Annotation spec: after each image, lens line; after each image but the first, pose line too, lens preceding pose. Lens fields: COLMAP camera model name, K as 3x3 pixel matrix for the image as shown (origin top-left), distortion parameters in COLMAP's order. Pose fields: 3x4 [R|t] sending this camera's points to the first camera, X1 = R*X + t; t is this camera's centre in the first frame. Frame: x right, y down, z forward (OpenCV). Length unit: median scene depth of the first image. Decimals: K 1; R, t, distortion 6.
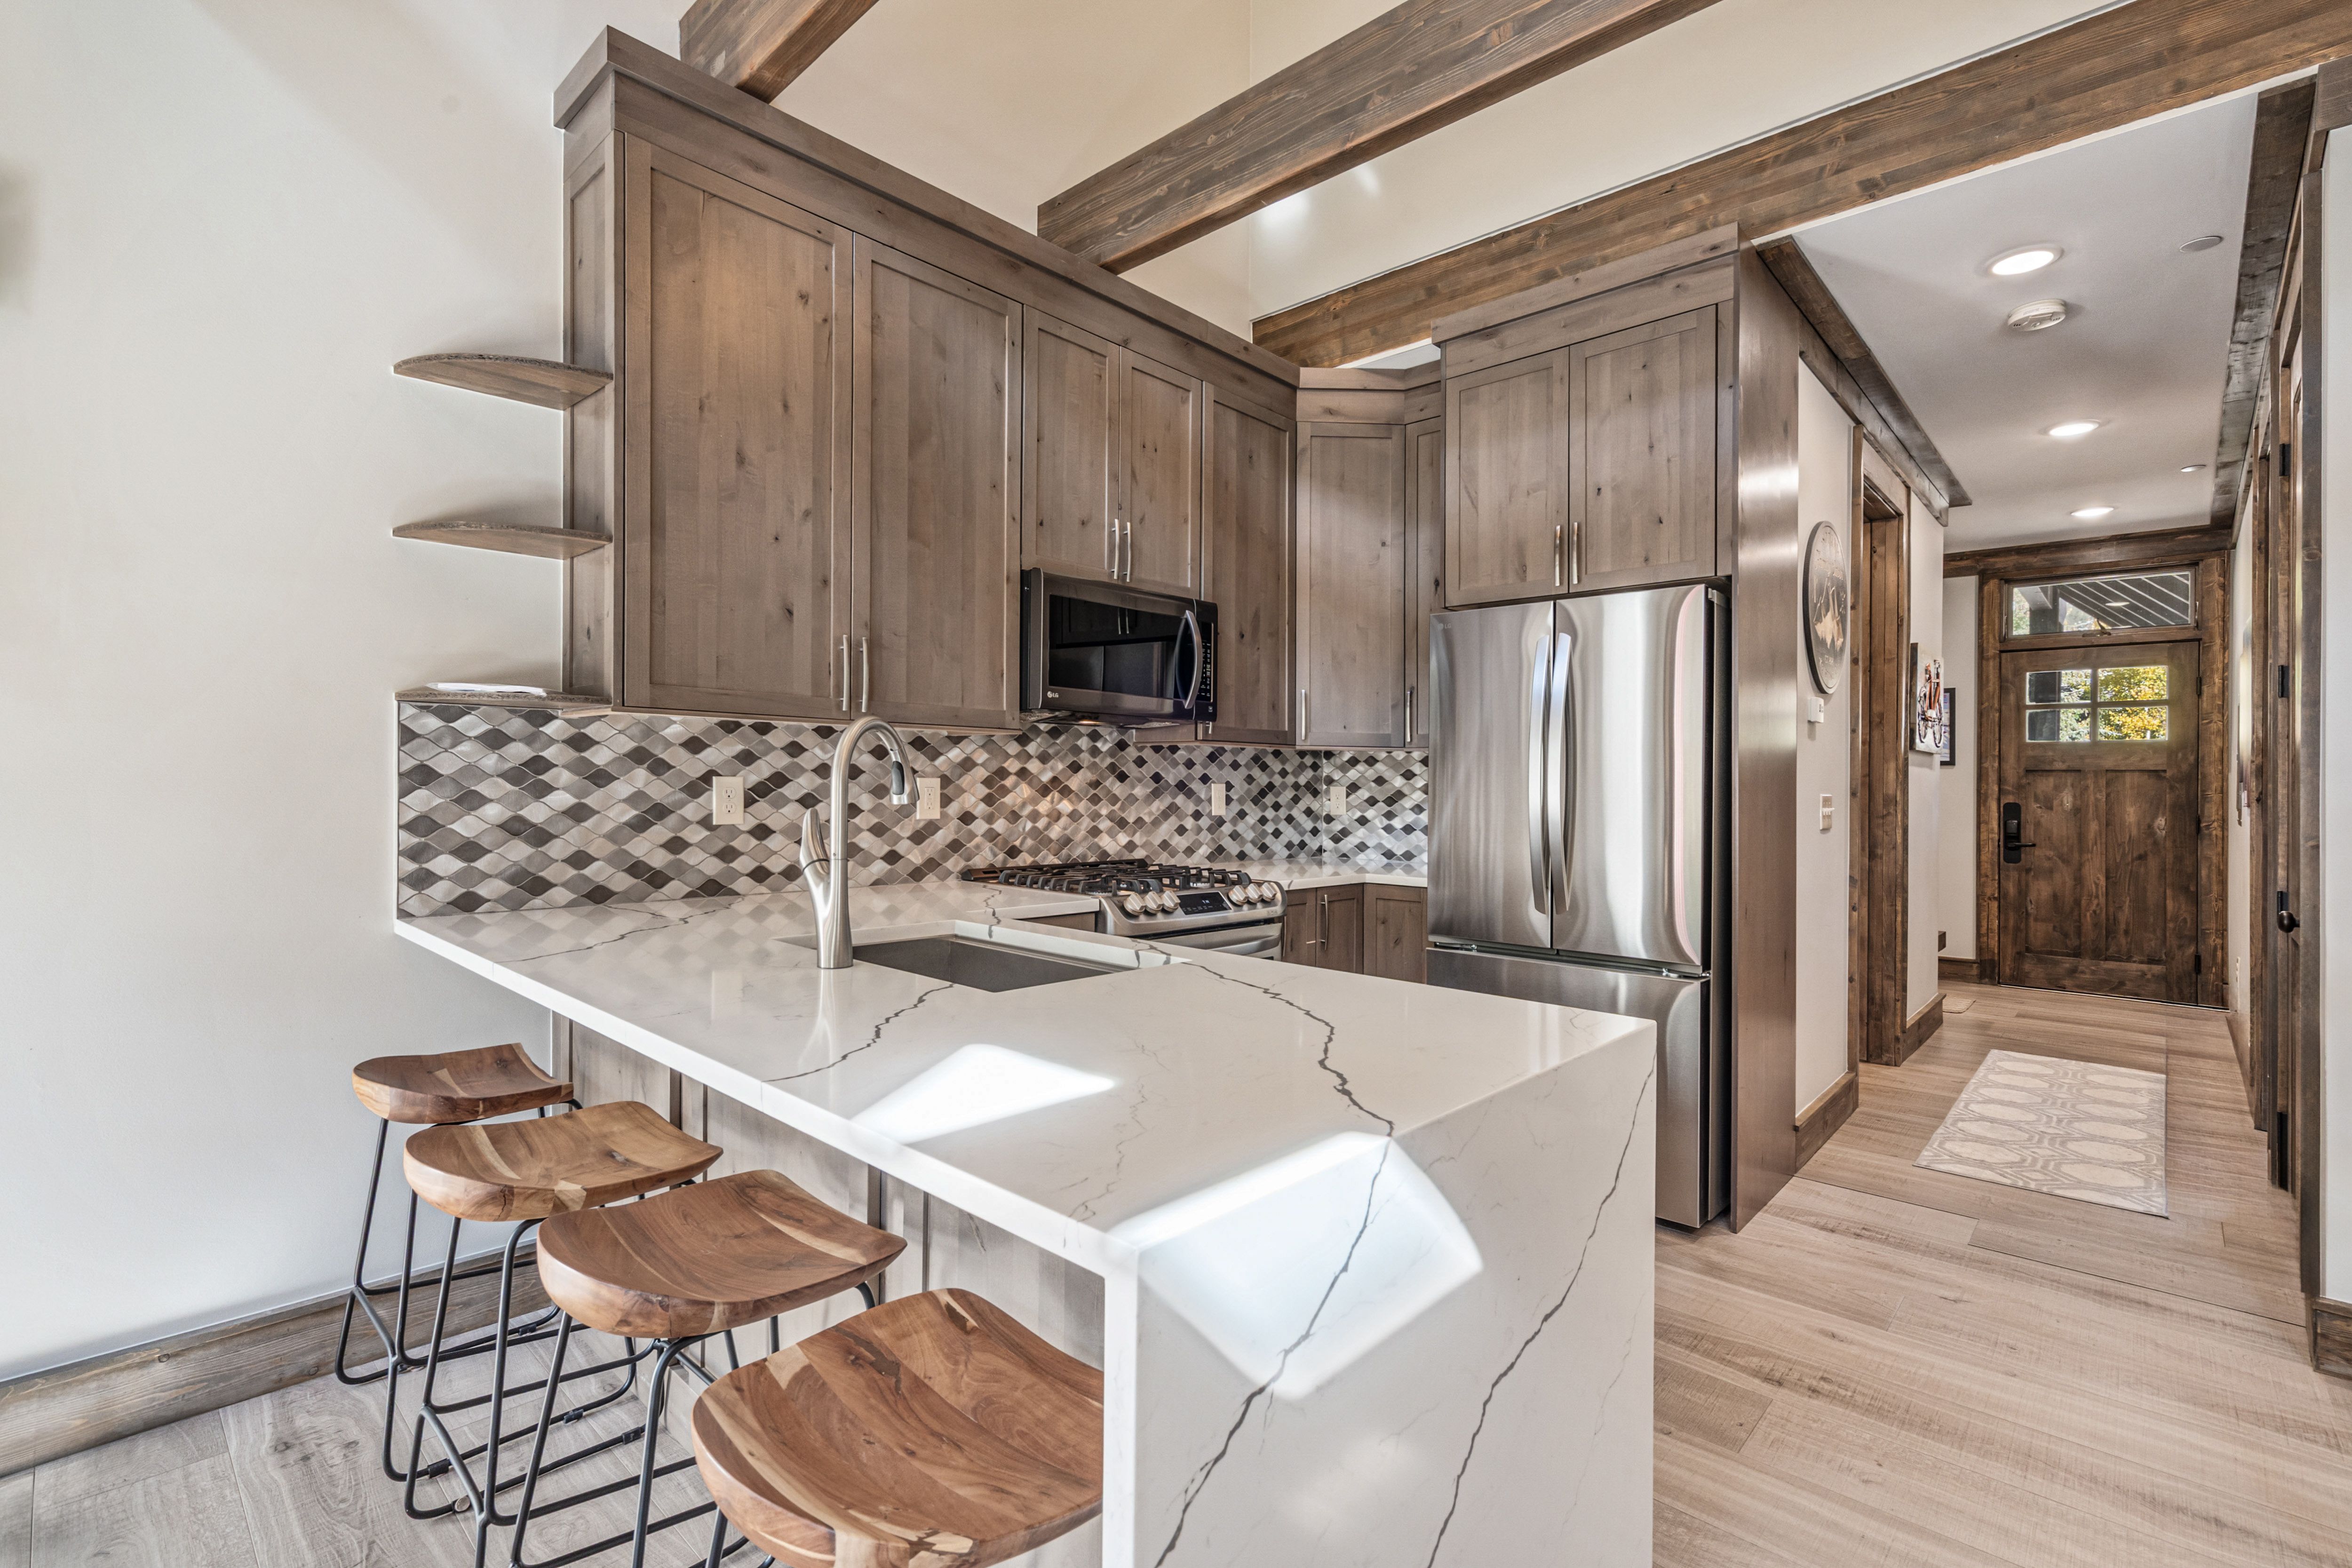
lens RADIAL K [[1065.7, 0, 1192.9], [0, 1065.7, 787.2], [0, 0, 1]] dist [-0.006875, 0.002145]
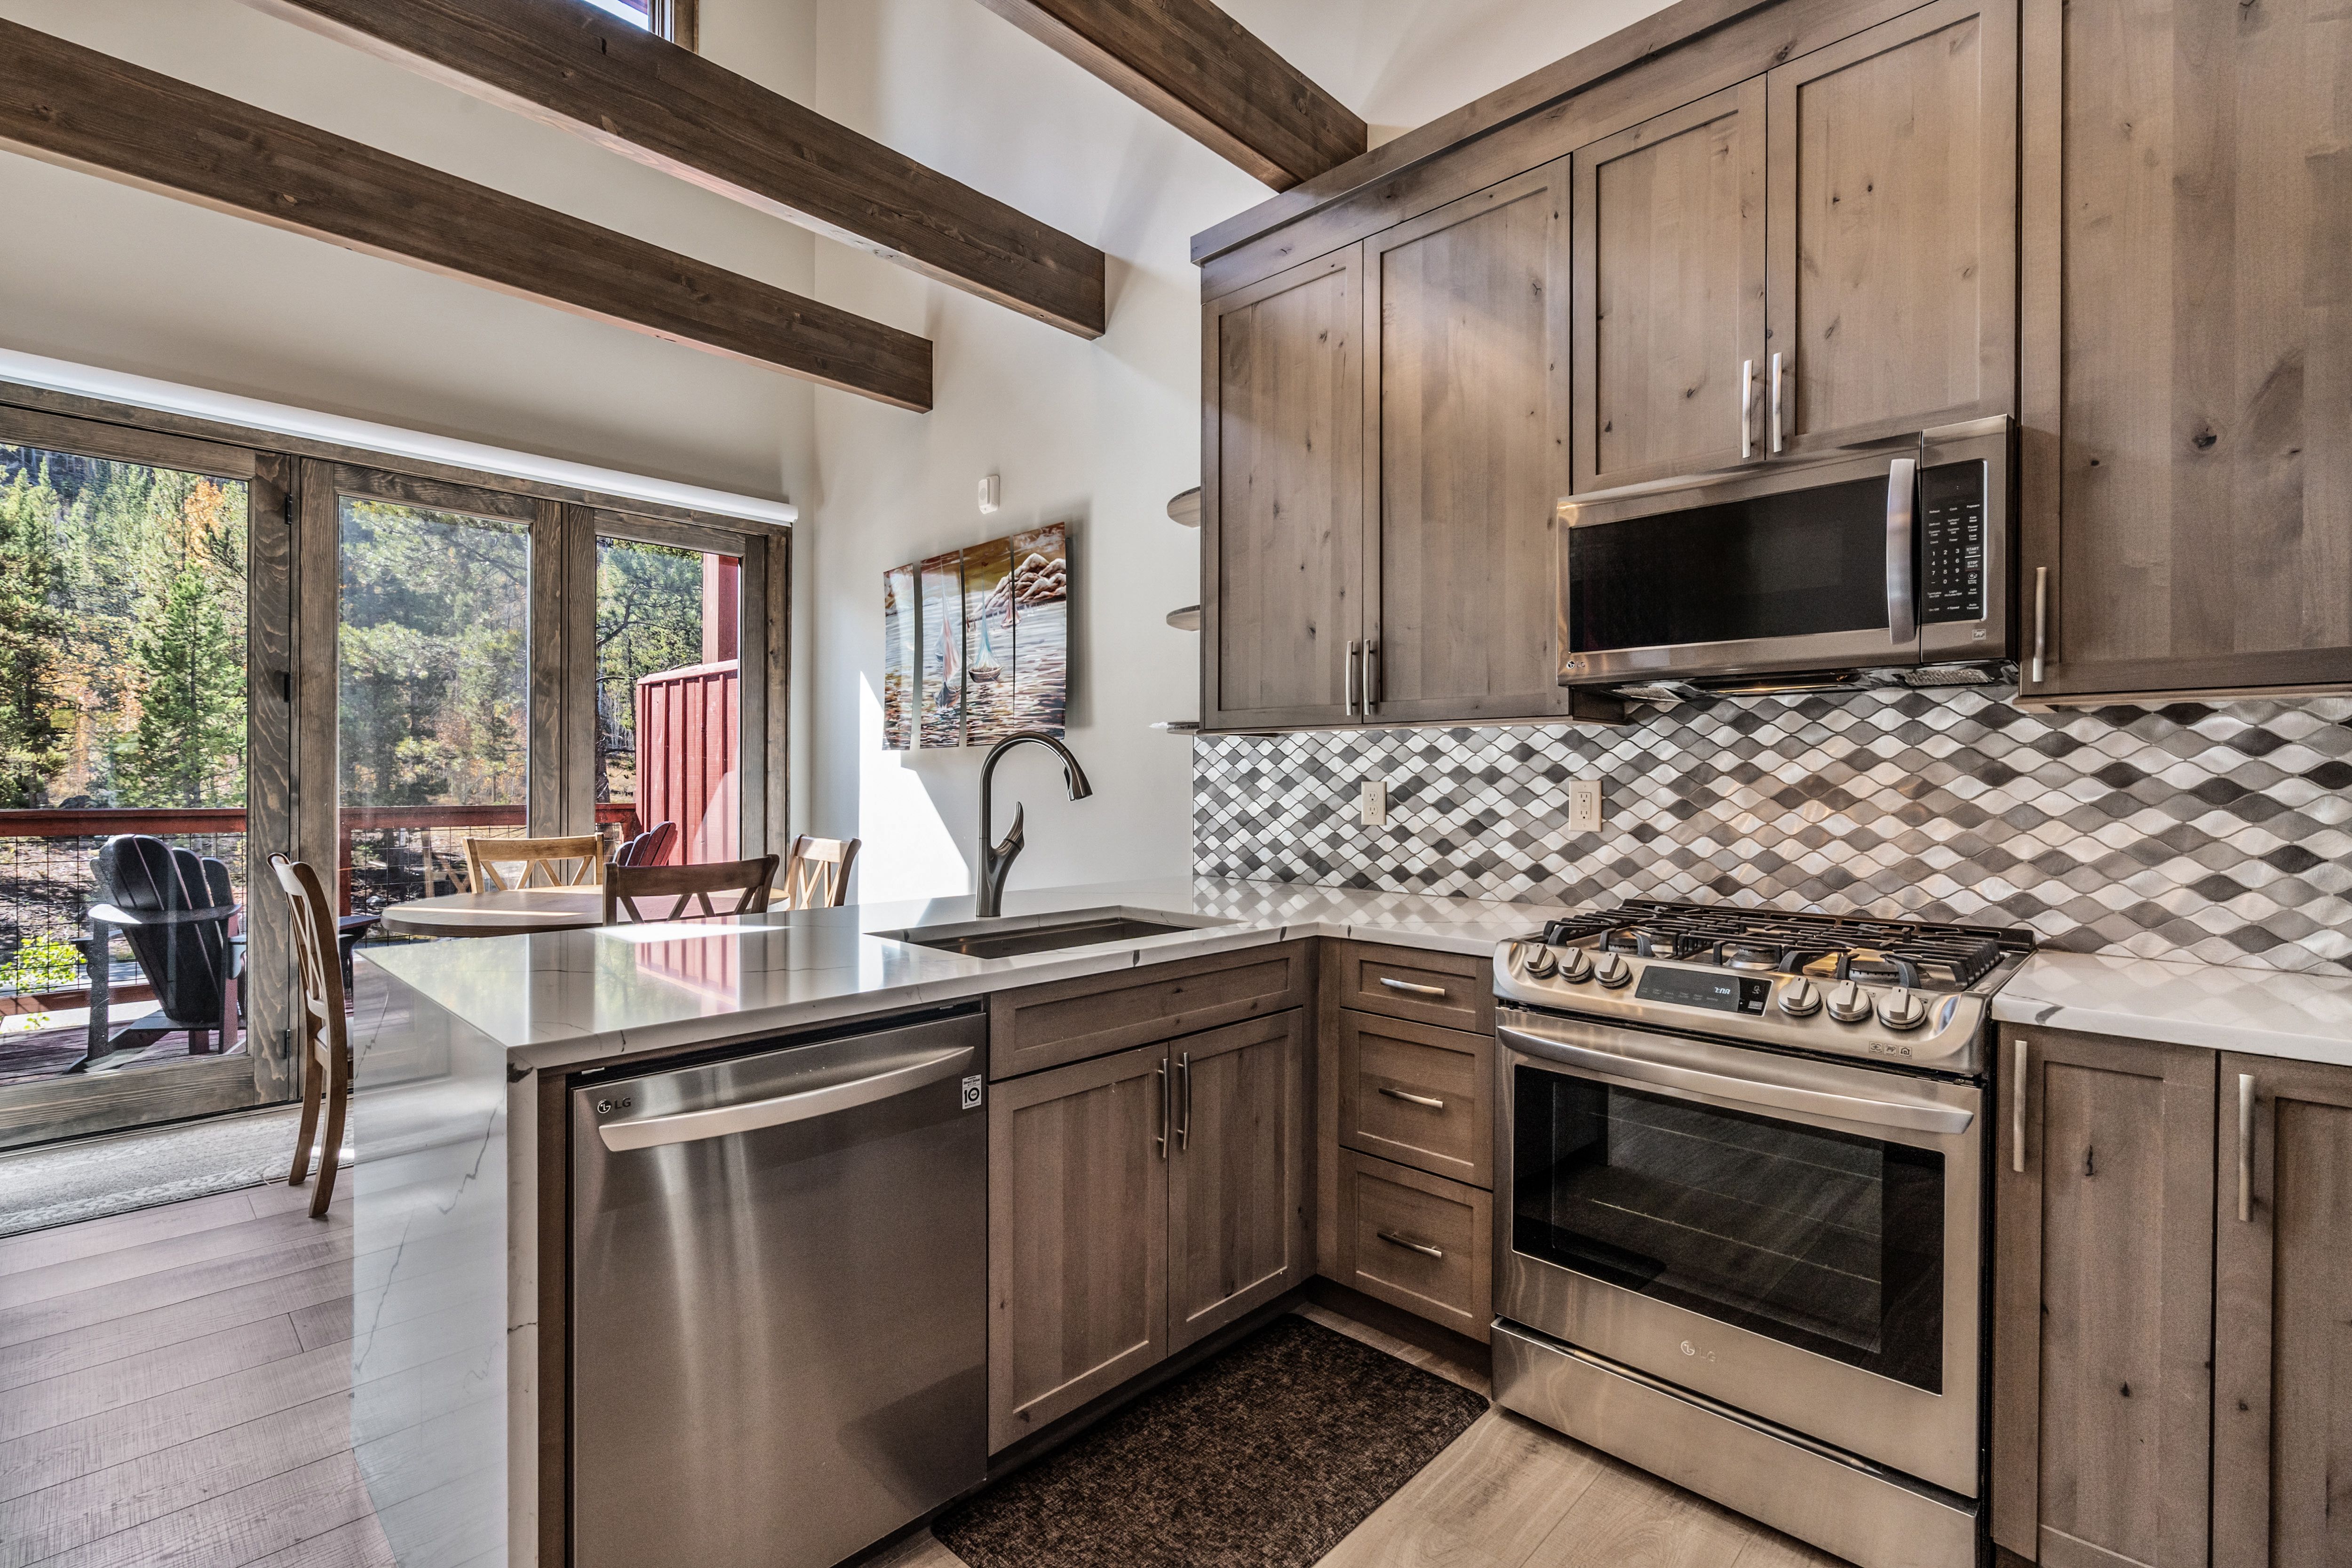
lens RADIAL K [[1065.5, 0, 1182.0], [0, 1065.5, 787.1], [0, 0, 1]] dist [-0.006875, 0.002145]
pose [[-0.016560, -0.011991, -0.999791, 0.601631], [-0.011036, 0.999869, -0.011809, 0.009623], [0.999802, 0.010838, -0.016691, 0.743220]]
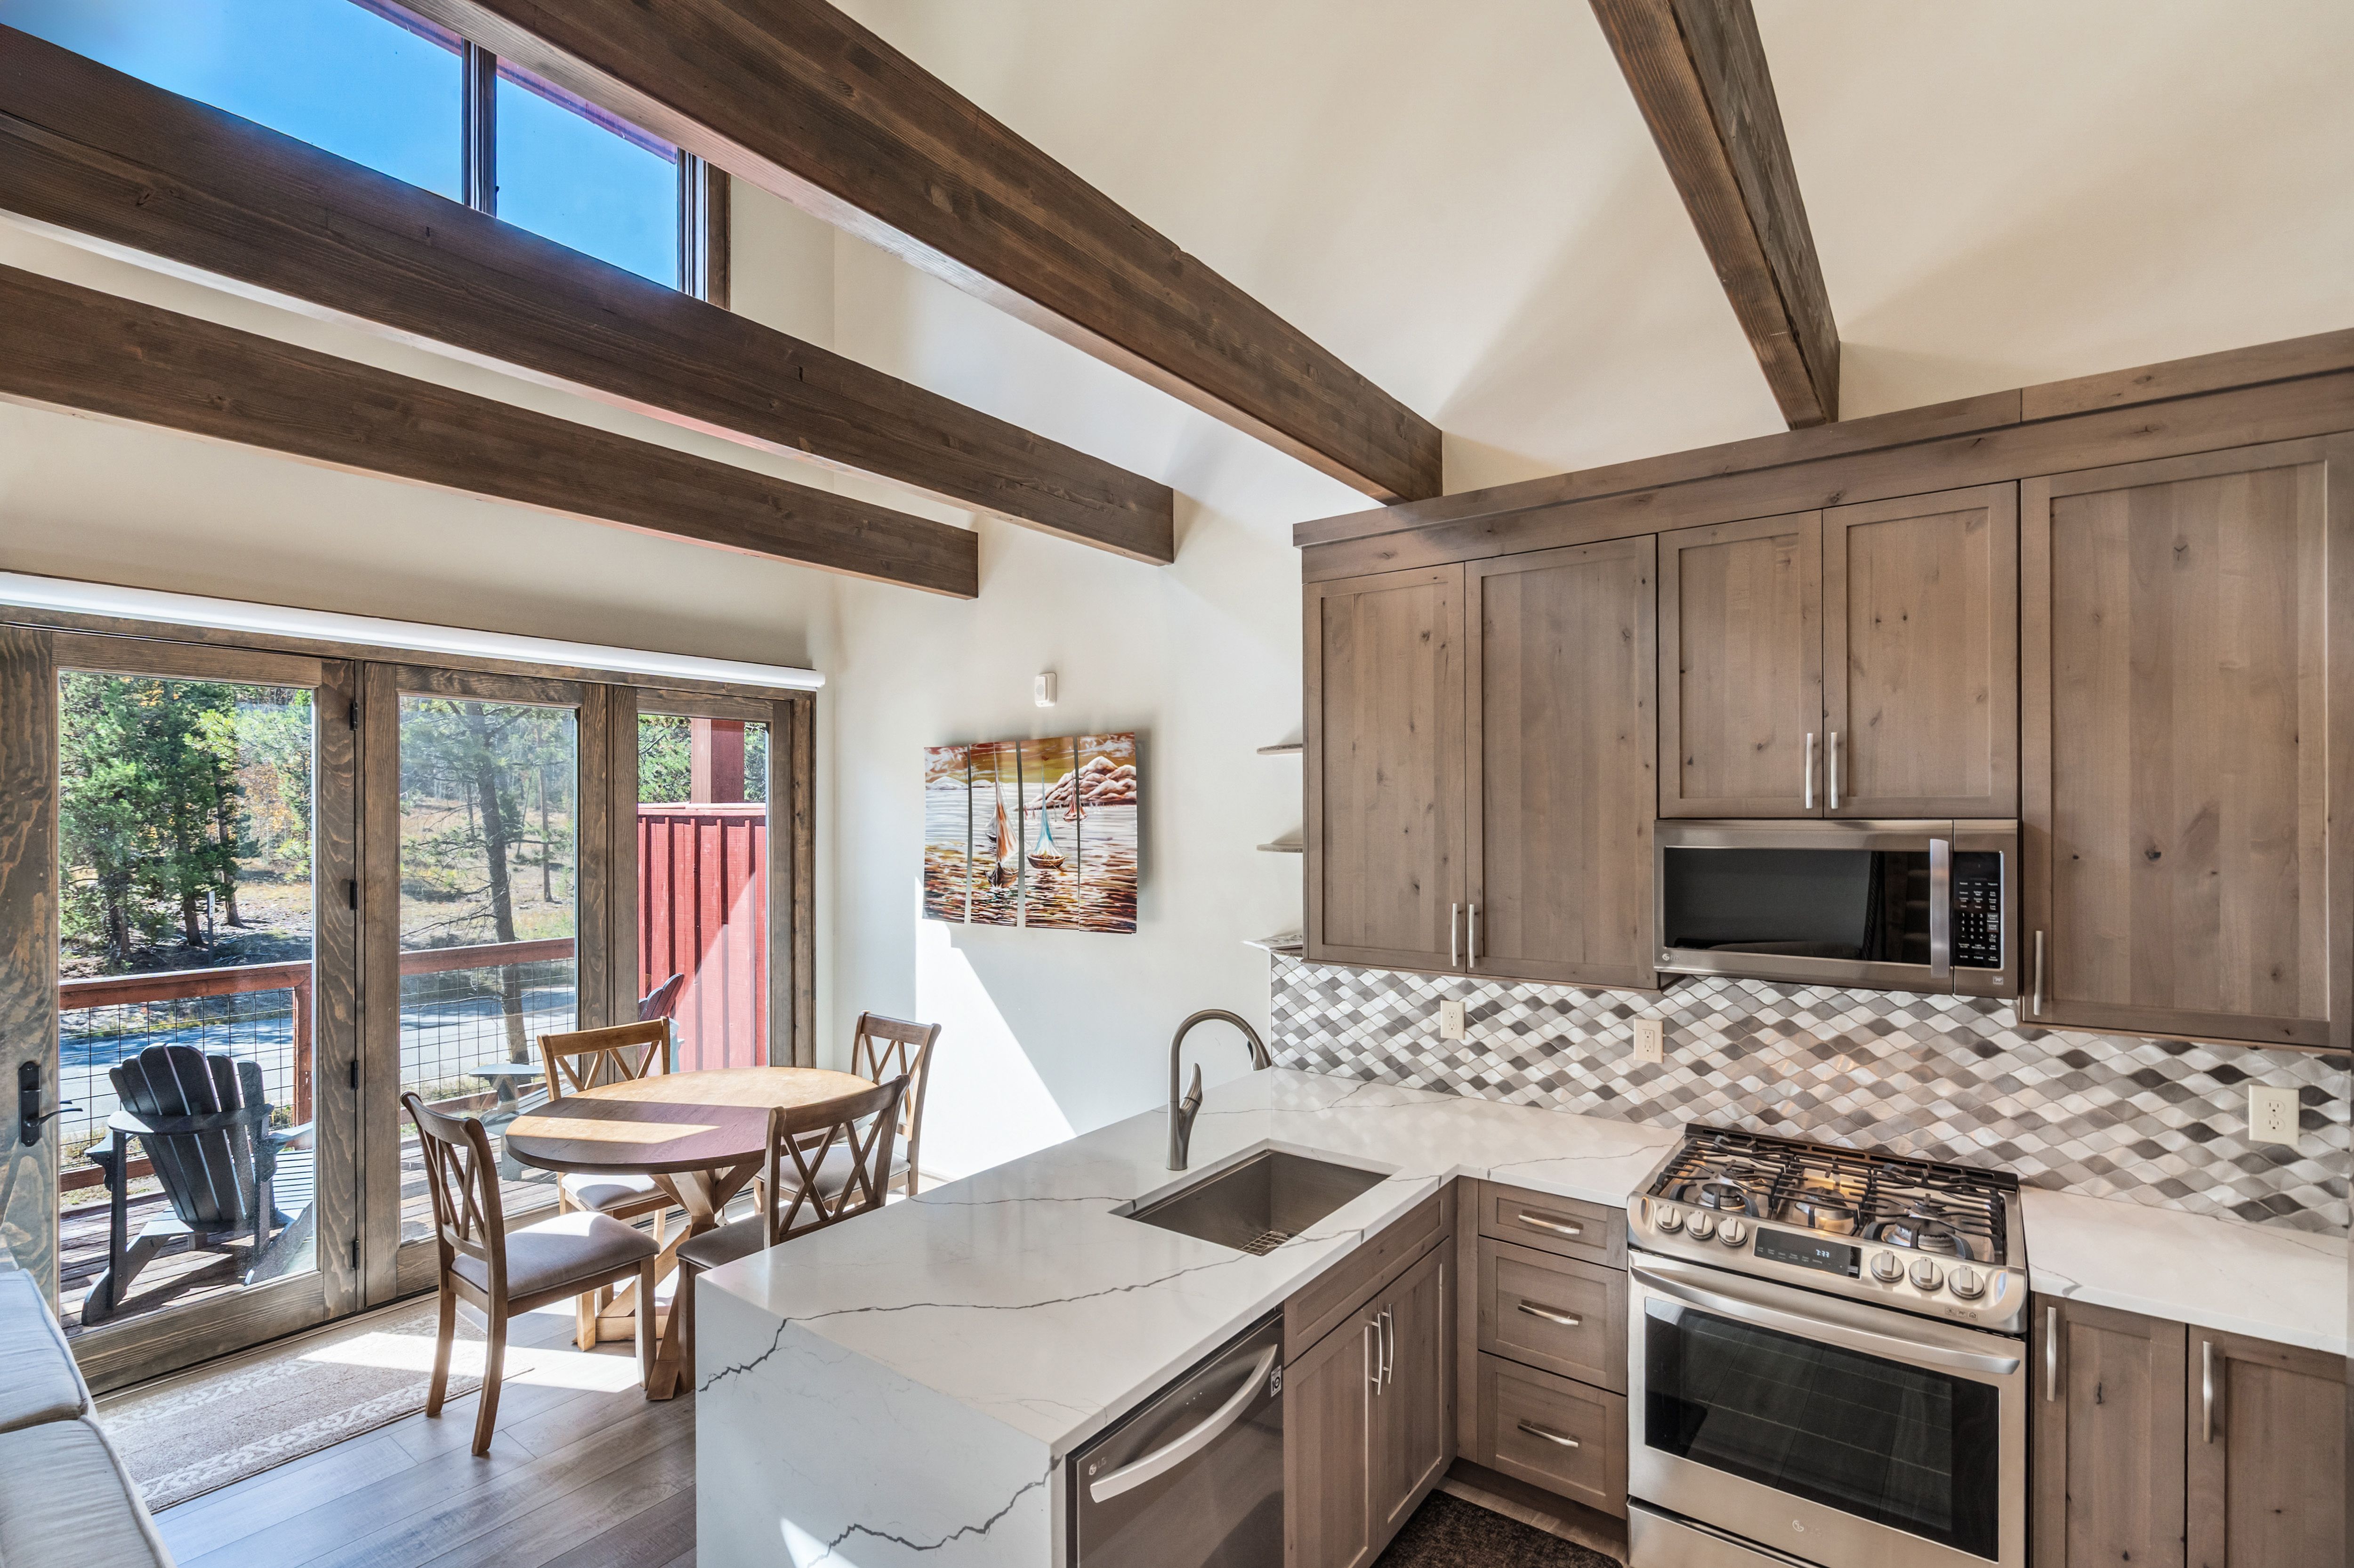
lens RADIAL K [[1066.5, 0, 1186.1], [0, 1066.5, 811.5], [0, 0, 1]] dist [-0.006875, 0.002145]
pose [[0.118434, -0.017006, -0.992816, 0.724179], [-0.002297, 0.999846, -0.017400, -0.194335], [0.992959, 0.004341, 0.118376, 0.480103]]
